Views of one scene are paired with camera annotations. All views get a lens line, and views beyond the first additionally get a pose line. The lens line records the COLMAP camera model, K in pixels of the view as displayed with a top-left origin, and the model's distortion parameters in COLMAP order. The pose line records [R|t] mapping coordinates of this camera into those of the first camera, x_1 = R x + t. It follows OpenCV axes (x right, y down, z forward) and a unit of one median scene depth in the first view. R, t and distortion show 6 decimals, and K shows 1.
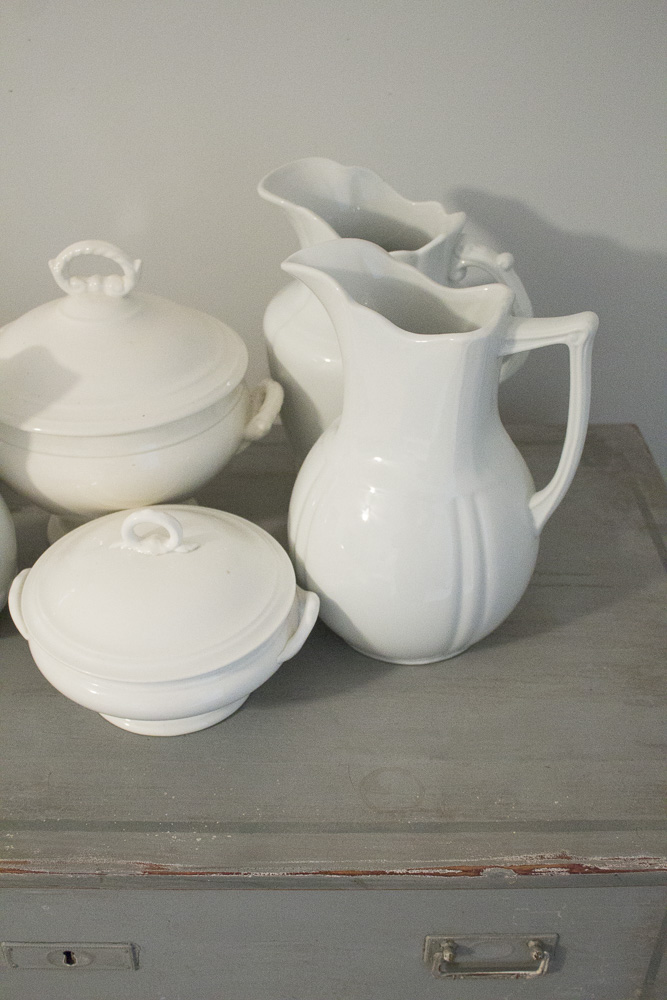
lens RADIAL K [[1069.7, 0, 333.5], [0, 1069.7, 500.0], [0, 0, 1]] dist [-0.089803, -0.005742]
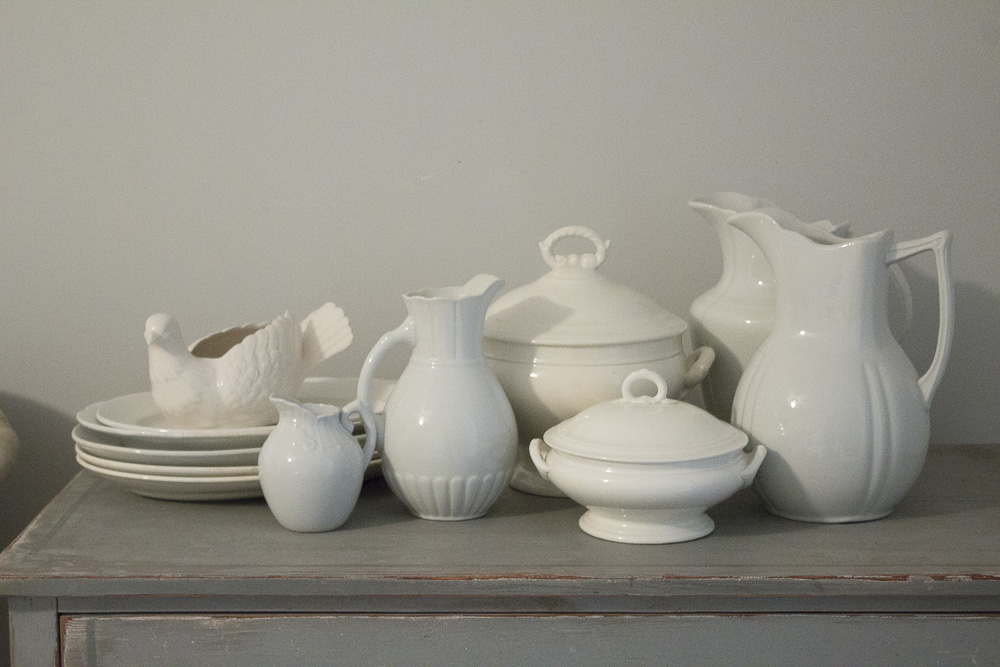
lens RADIAL K [[2048.9, 0, 501.0], [0, 2048.9, 304.0], [0, 0, 1]] dist [0.090109, -0.114262]
pose [[0.999748, -0.012009, -0.018977, -0.278570], [0.002444, 0.898167, -0.439649, 1.006466], [0.022324, 0.439491, 0.897969, -1.318388]]
